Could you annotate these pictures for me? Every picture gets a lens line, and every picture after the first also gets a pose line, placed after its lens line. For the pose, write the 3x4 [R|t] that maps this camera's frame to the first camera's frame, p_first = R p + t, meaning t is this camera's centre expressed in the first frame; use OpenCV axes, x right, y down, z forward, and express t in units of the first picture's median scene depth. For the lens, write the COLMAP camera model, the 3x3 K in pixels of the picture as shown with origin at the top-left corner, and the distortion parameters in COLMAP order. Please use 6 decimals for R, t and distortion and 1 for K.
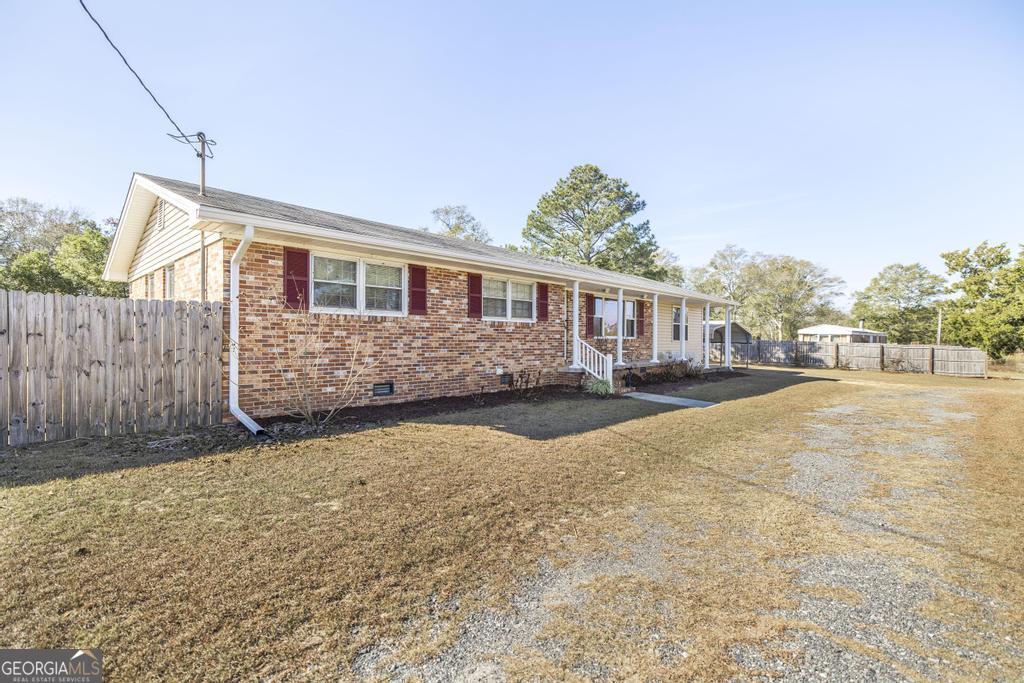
lens RADIAL K [[471.0, 0, 512.8], [0, 471.0, 341.1], [0, 0, 1]] dist [0.000584, -0.000006]
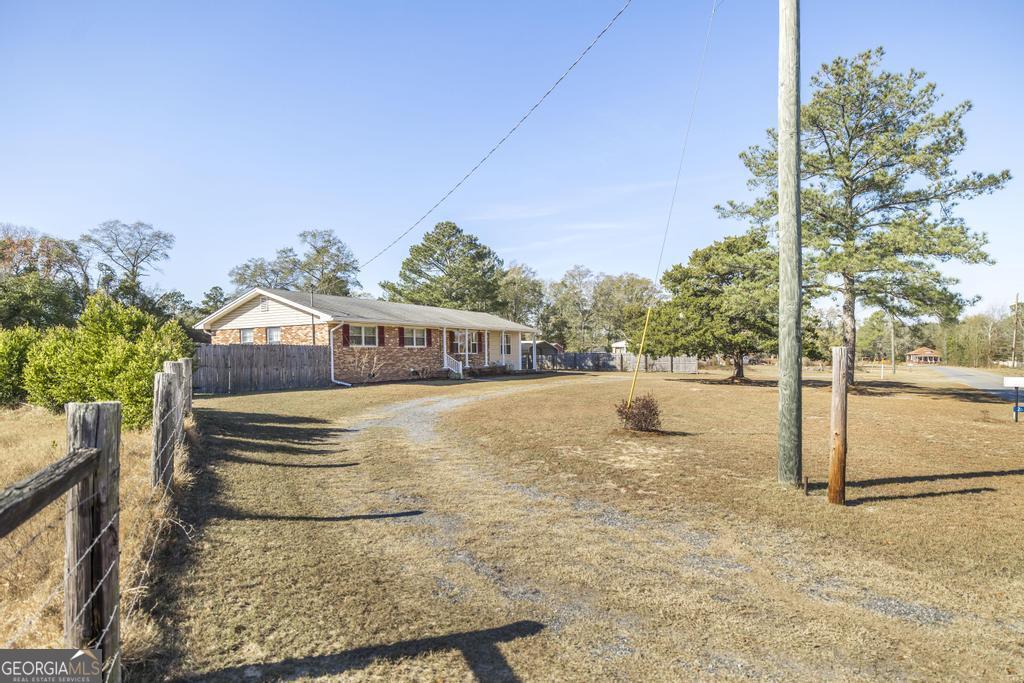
lens RADIAL K [[561.1, 0, 512.4], [0, 561.1, 348.3], [0, 0, 1]] dist [-0.000196, -0.000034]
pose [[0.963983, -0.017267, 0.265402, -0.213881], [0.021220, 0.999702, -0.012035, 0.002991], [-0.265116, 0.017233, 0.964063, -1.328796]]
